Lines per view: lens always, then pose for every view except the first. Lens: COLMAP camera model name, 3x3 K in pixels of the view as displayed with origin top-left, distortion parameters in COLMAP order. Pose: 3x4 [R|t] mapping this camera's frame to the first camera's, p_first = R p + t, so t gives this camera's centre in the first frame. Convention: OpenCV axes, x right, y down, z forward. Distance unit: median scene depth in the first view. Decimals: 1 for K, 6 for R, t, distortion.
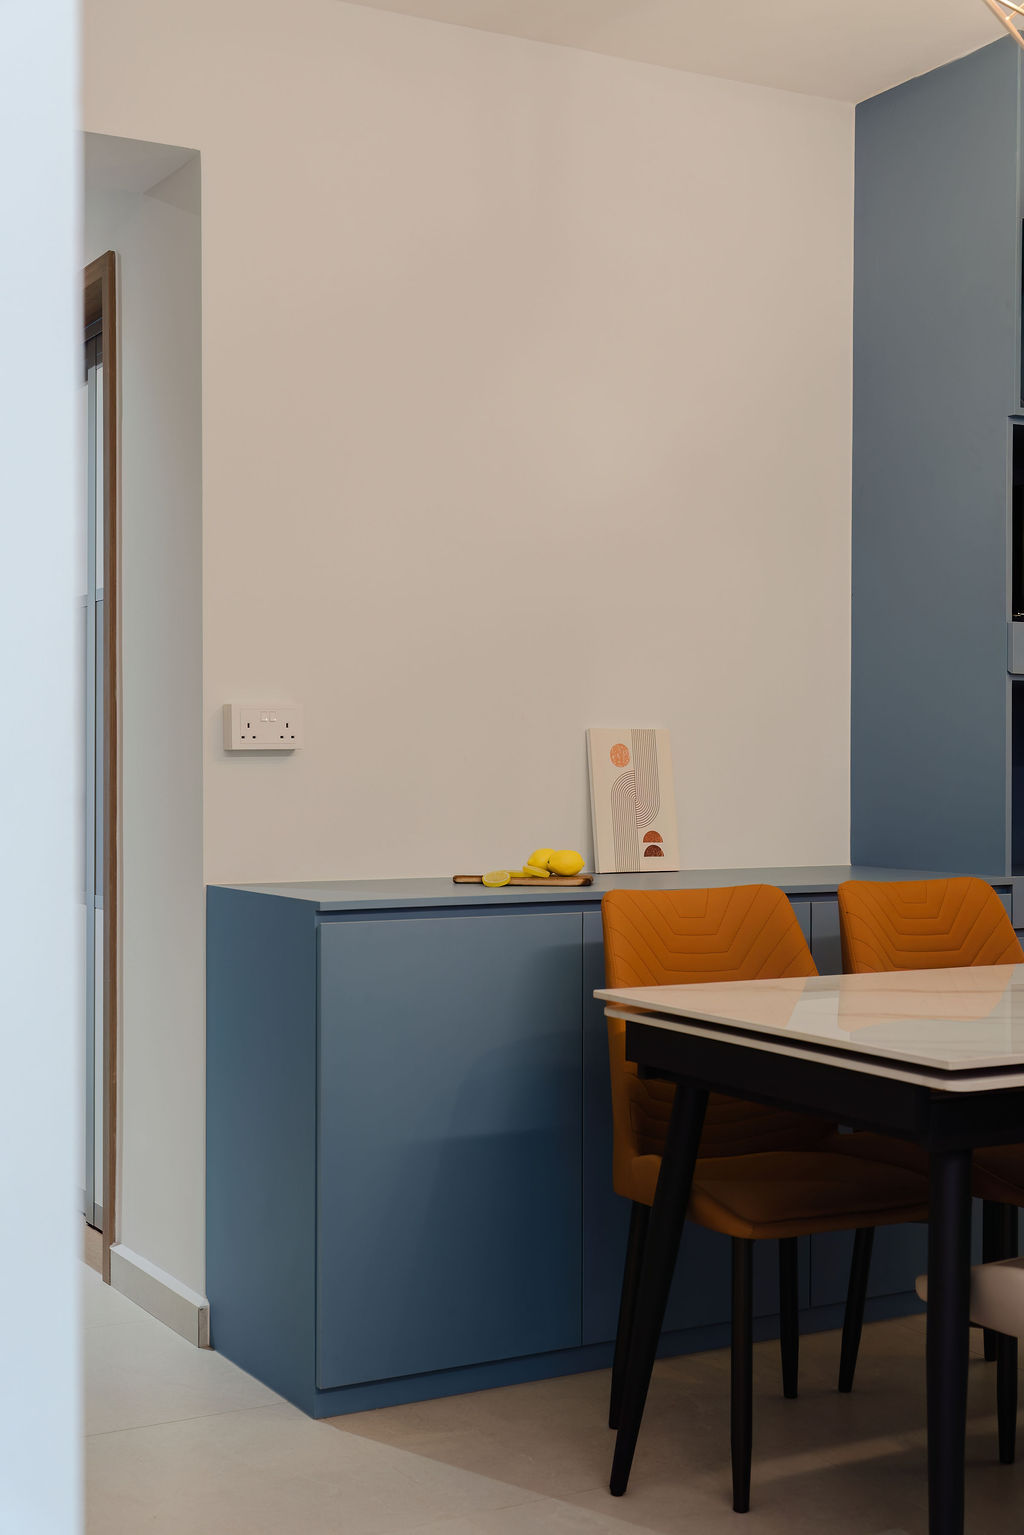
lens RADIAL K [[1995.9, 0, 512.0], [0, 1995.9, 772.0], [0, 0, 1]] dist [0.028073, 0.000000]
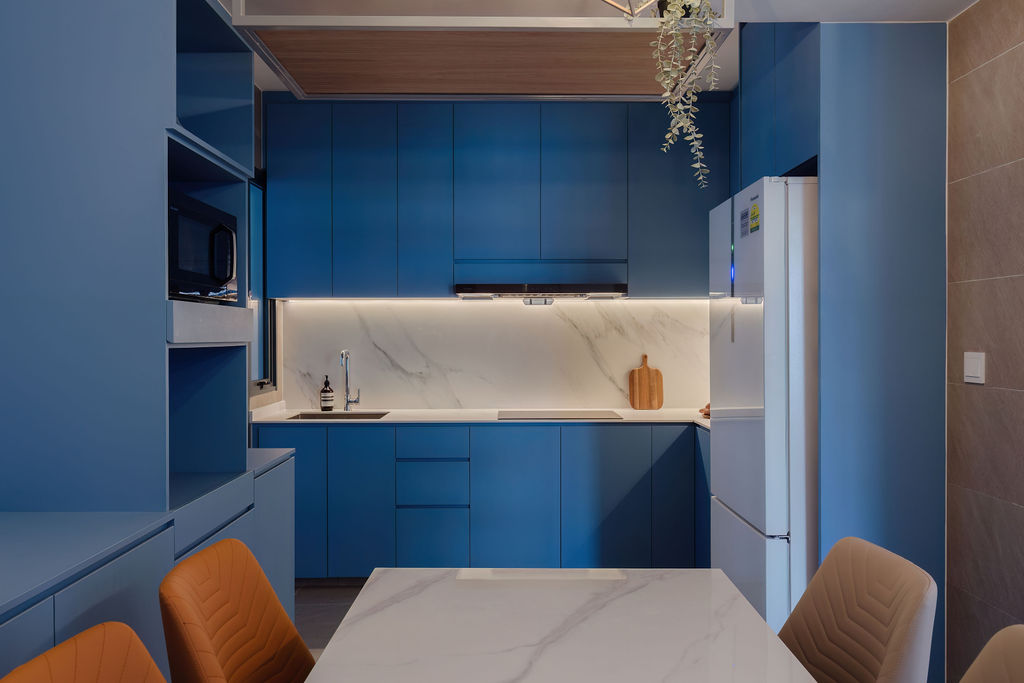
lens RADIAL K [[797.0, 0, 512.4], [0, 797.0, 335.1], [0, 0, 1]] dist [0.016714, 0.003935]
pose [[0.492255, -0.001647, 0.870450, -0.082645], [0.008788, 0.999957, -0.003078, -0.060456], [-0.870407, 0.009165, 0.492248, 0.697726]]
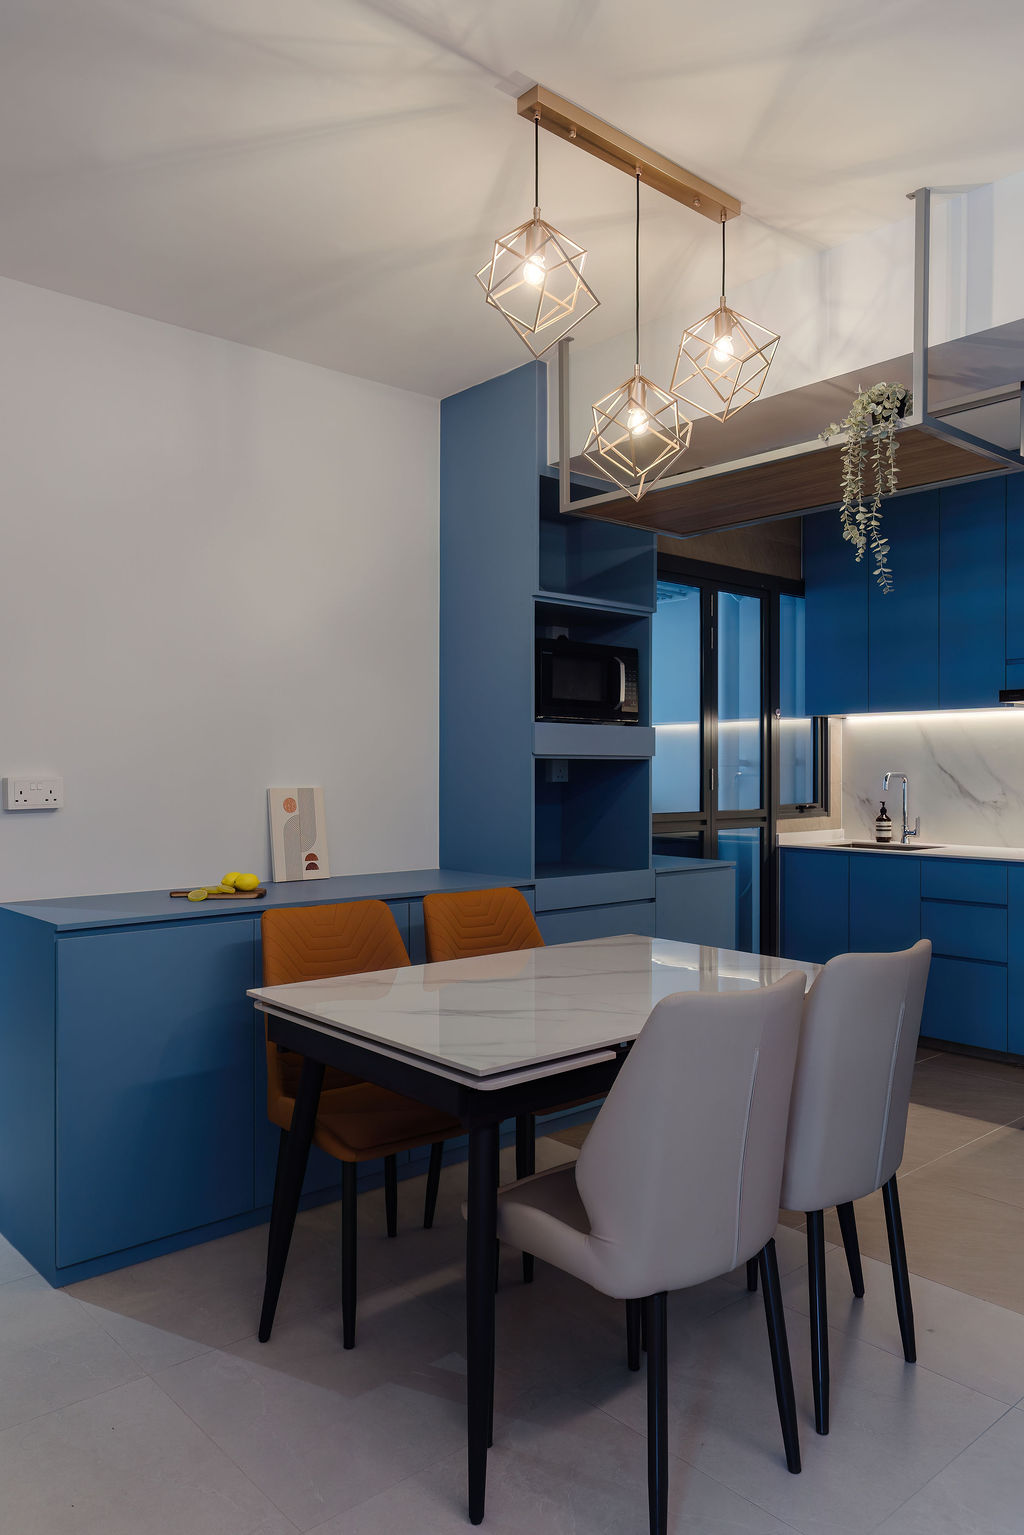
lens RADIAL K [[1095.5, 0, 496.9], [0, 1095.5, 770.9], [0, 0, 1]] dist [0.003244, 0.005821]
pose [[0.979552, -0.000879, 0.201189, 0.049699], [0.002219, 0.999977, -0.006434, -0.035879], [-0.201179, 0.006748, 0.979531, 0.163374]]
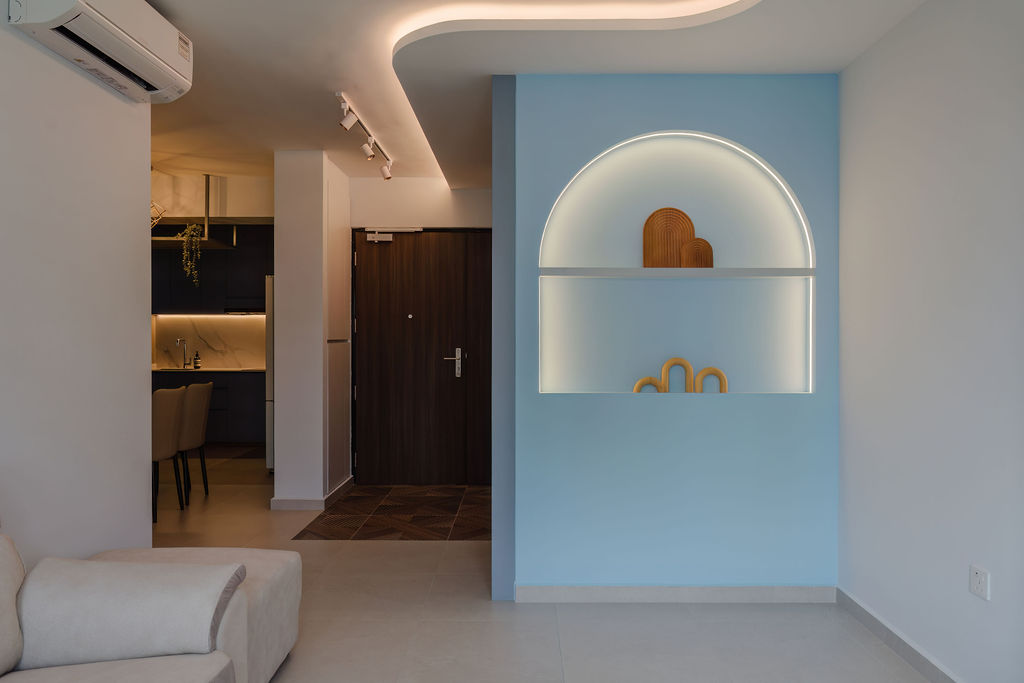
lens RADIAL K [[719.1, 0, 515.2], [0, 719.1, 342.5], [0, 0, 1]] dist [0.009445, 0.000653]
pose [[0.512662, -0.005236, 0.858574, -0.621770], [0.004259, 0.999985, 0.003556, -0.034419], [-0.858580, 0.001834, 0.512677, -0.682181]]
